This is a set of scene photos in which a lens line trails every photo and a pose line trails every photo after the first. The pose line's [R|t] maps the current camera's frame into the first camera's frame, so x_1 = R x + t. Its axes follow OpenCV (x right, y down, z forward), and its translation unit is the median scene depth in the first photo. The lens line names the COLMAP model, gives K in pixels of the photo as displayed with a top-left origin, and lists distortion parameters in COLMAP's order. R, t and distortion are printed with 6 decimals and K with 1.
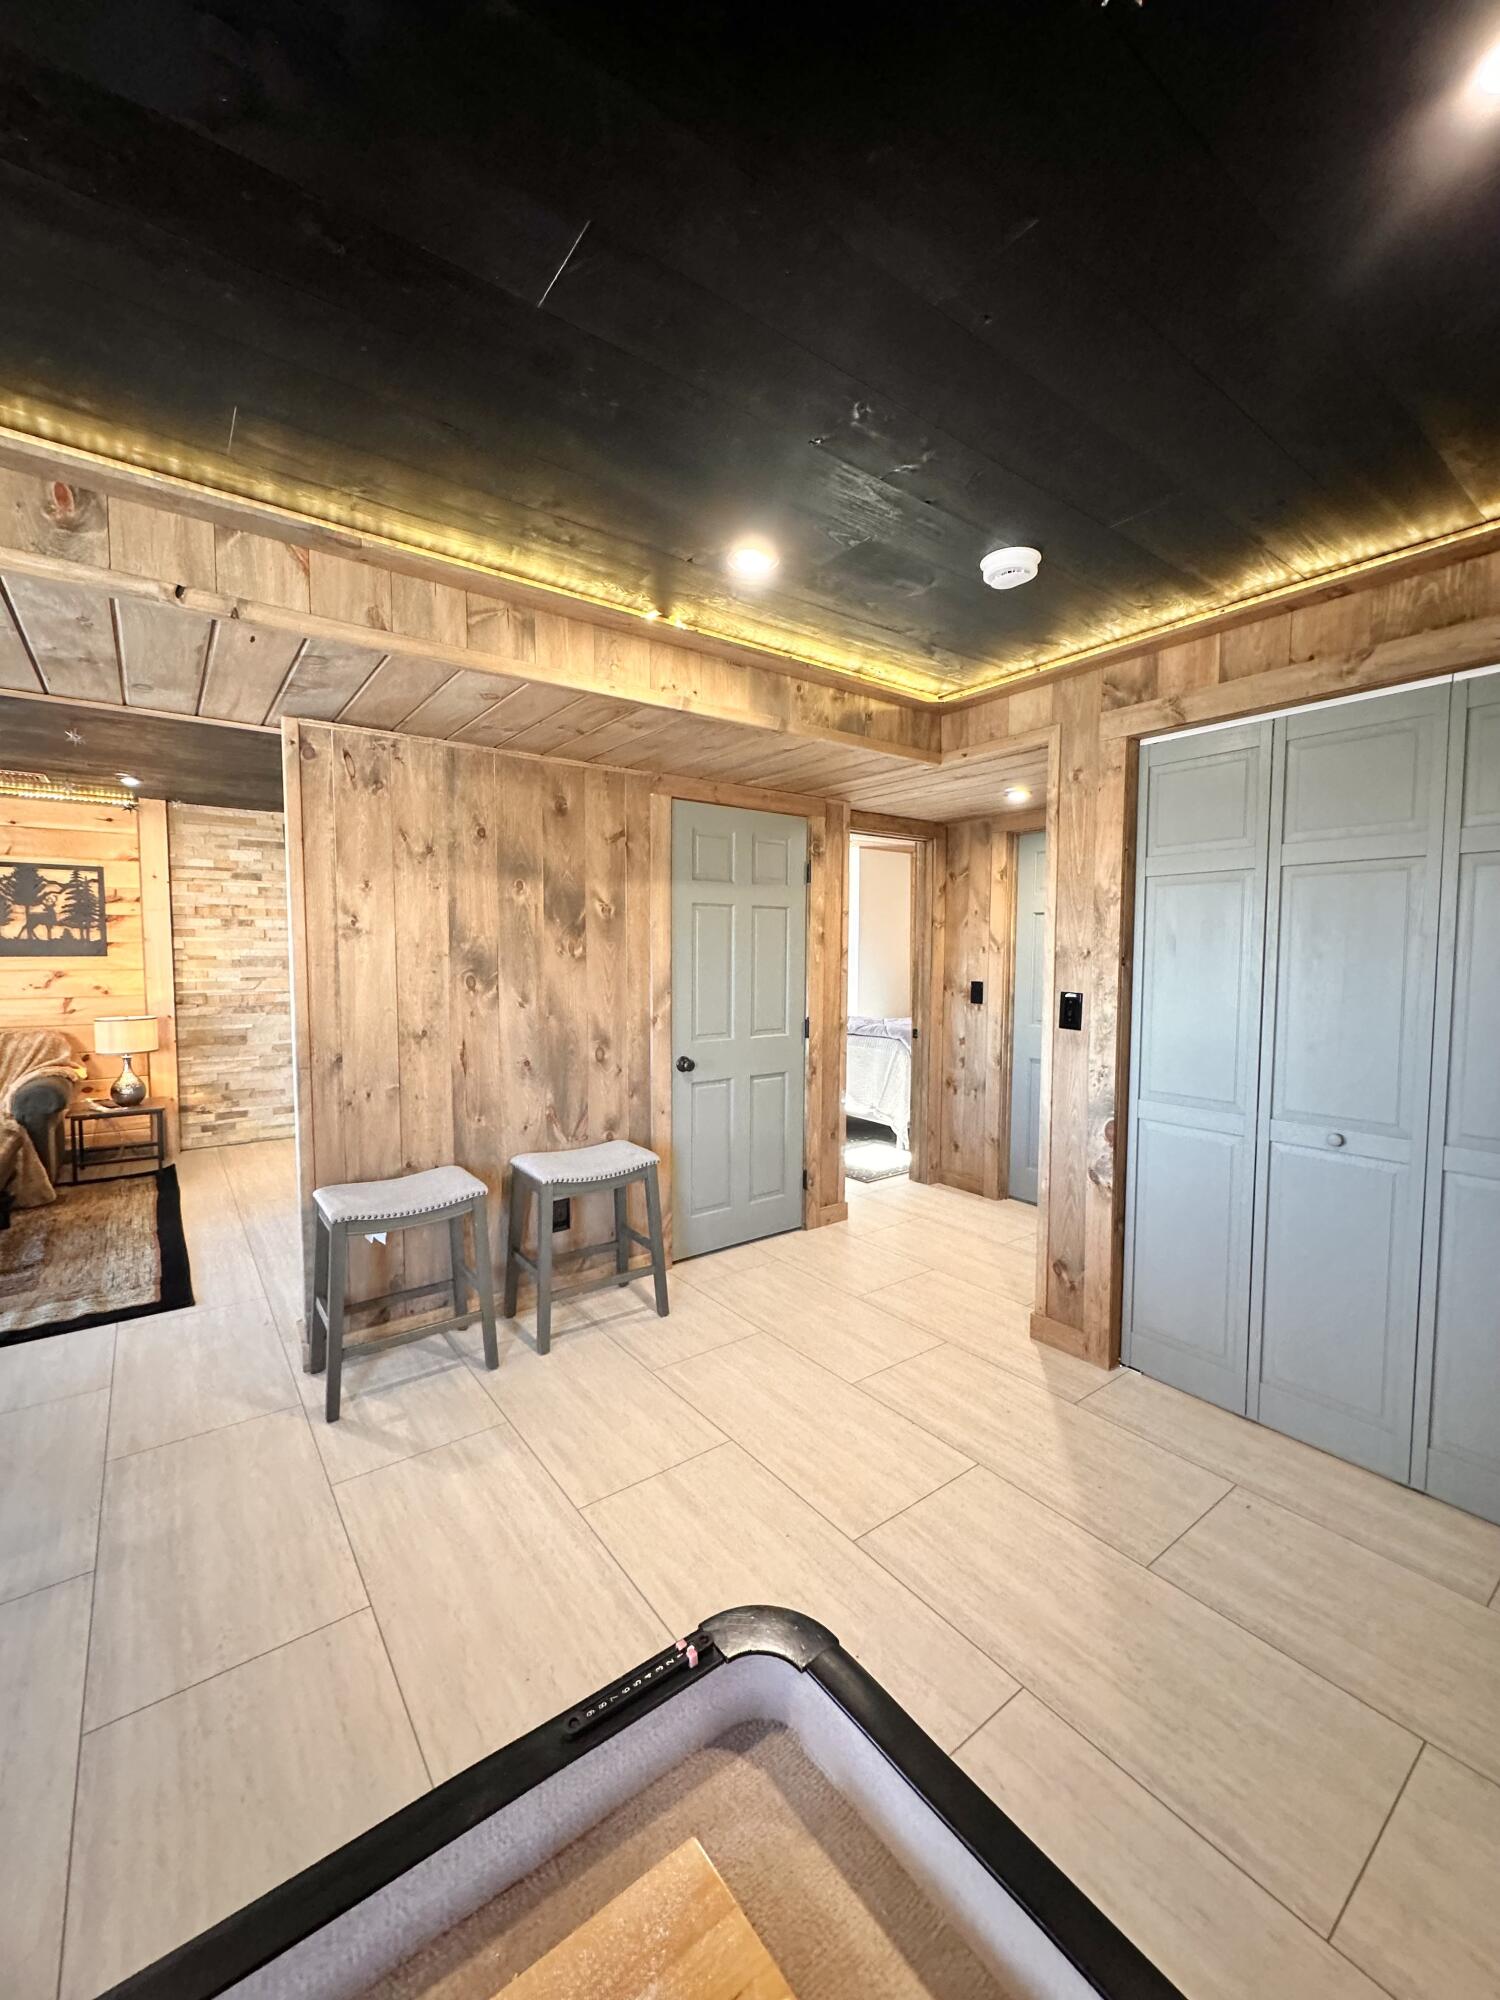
lens RADIAL K [[797.9, 0, 749.3], [0, 797.9, 1000.1], [0, 0, 1]] dist [-0.001727, 0.000544]
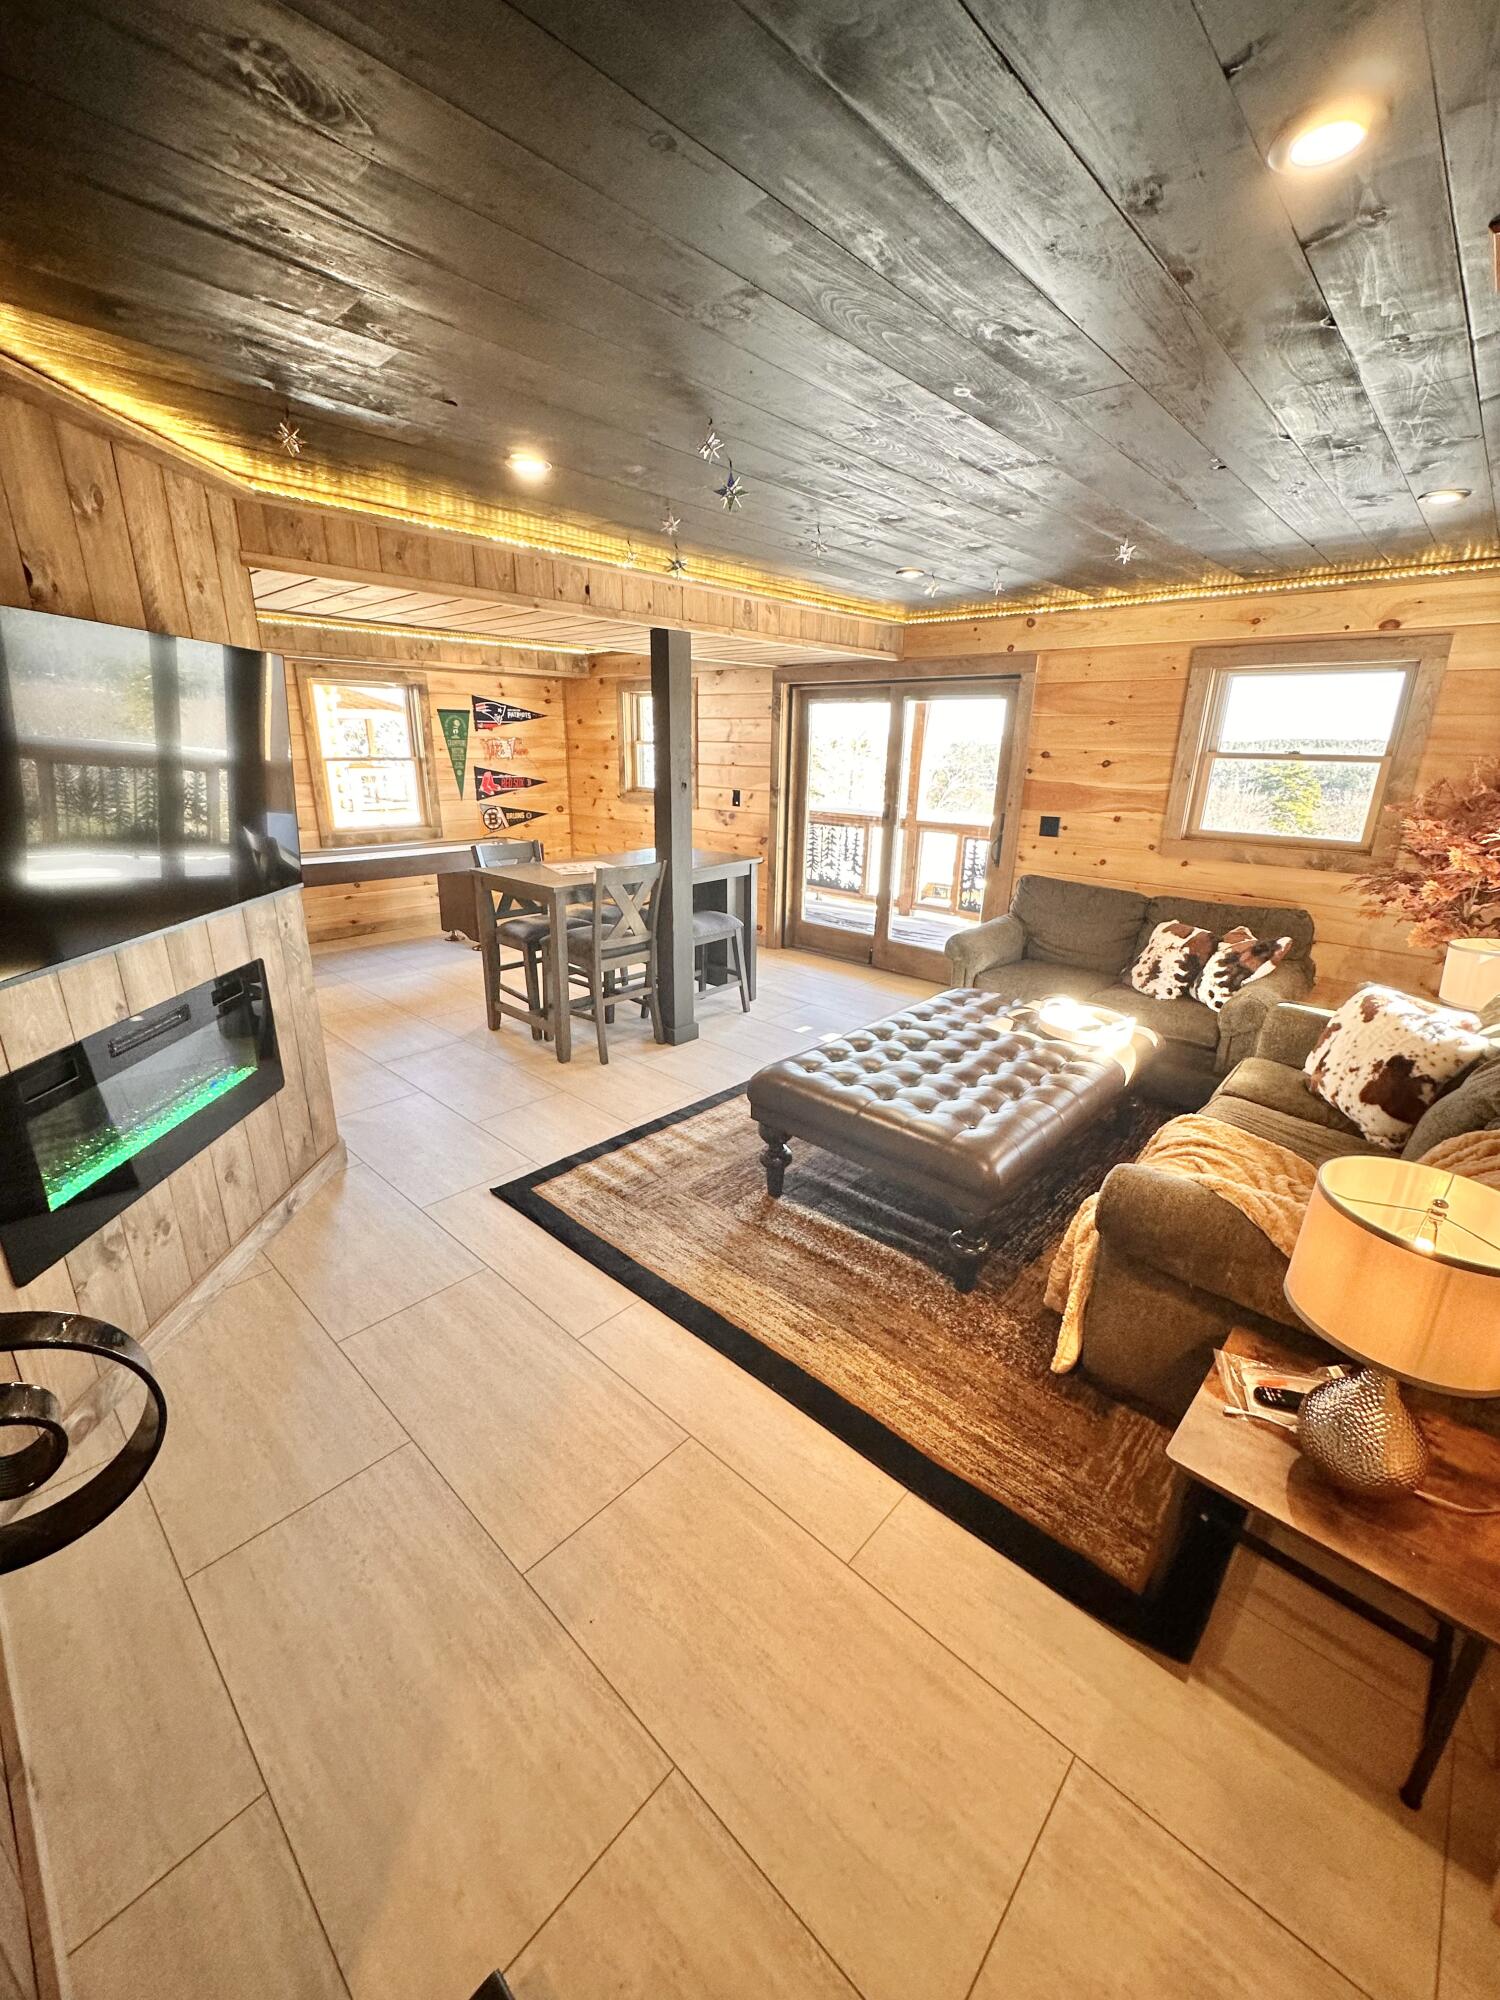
lens RADIAL K [[797.9, 0, 749.3], [0, 797.9, 1000.1], [0, 0, 1]] dist [-0.001727, 0.000544]
pose [[-0.983650, 0.040417, -0.175499, -0.902887], [-0.027507, 0.929340, 0.368199, -0.207288], [0.177979, 0.367006, -0.913033, 1.977828]]
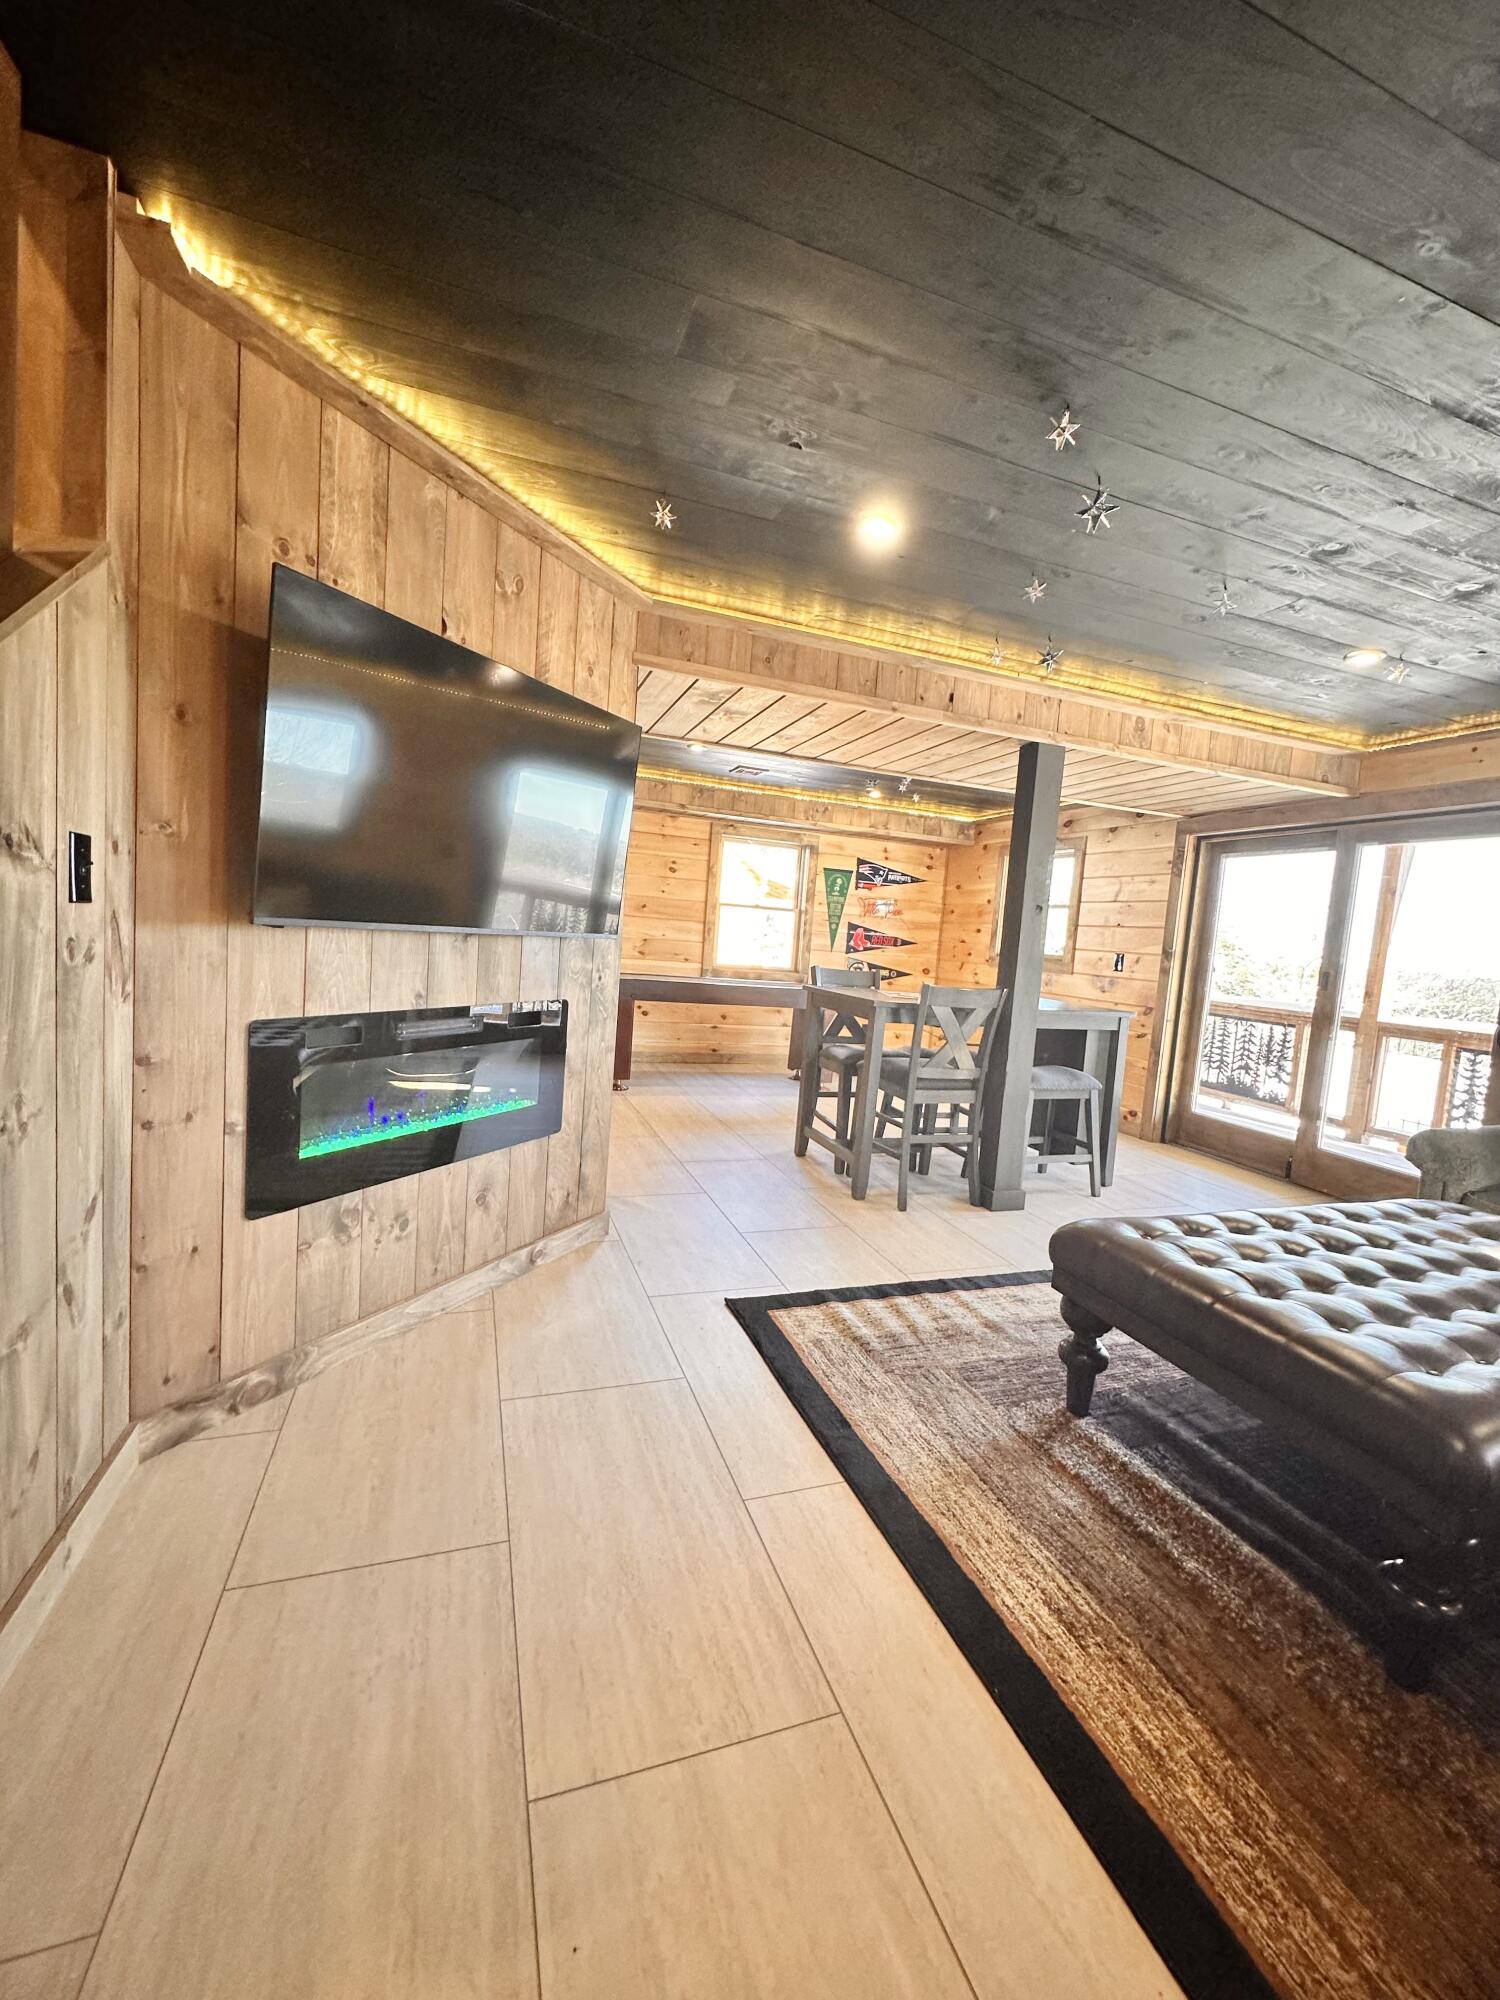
lens RADIAL K [[797.9, 0, 749.3], [0, 797.9, 1000.1], [0, 0, 1]] dist [-0.001727, 0.000544]
pose [[-0.951280, -0.096370, 0.292880, -0.999127], [-0.055906, 0.988065, 0.143533, -0.050994], [-0.303217, 0.120166, -0.945315, 1.861561]]
